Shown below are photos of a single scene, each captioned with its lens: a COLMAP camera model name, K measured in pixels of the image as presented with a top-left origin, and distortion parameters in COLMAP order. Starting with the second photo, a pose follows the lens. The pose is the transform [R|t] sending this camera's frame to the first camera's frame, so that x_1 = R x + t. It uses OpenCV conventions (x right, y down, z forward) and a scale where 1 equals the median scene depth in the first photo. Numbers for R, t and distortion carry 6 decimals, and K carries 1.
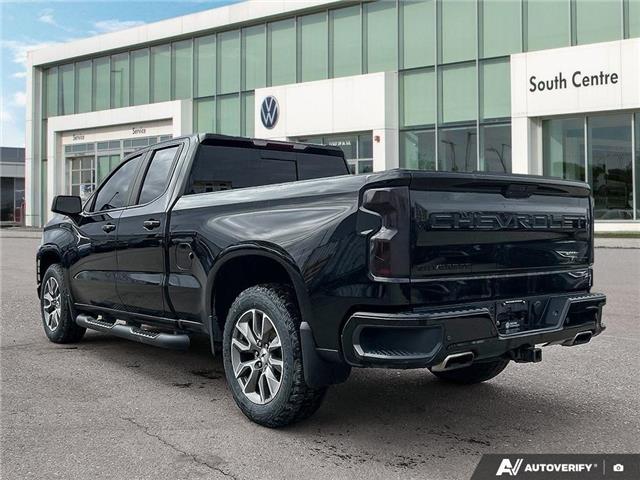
lens RADIAL K [[783.9, 0, 317.9], [0, 783.9, 203.2], [0, 0, 1]] dist [-0.007673, 0.011364]
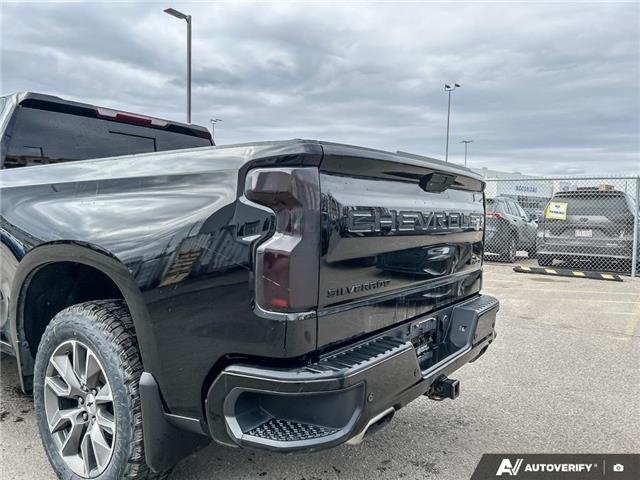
lens RADIAL K [[464.9, 0, 320.0], [0, 464.9, 240.0], [0, 0, 1]] dist [0.042649, 0.000387]
pose [[0.965234, 0.011177, 0.261148, 0.017083], [-0.036447, 0.995080, 0.092124, 0.002287], [-0.258834, -0.098439, 0.960893, 0.565117]]
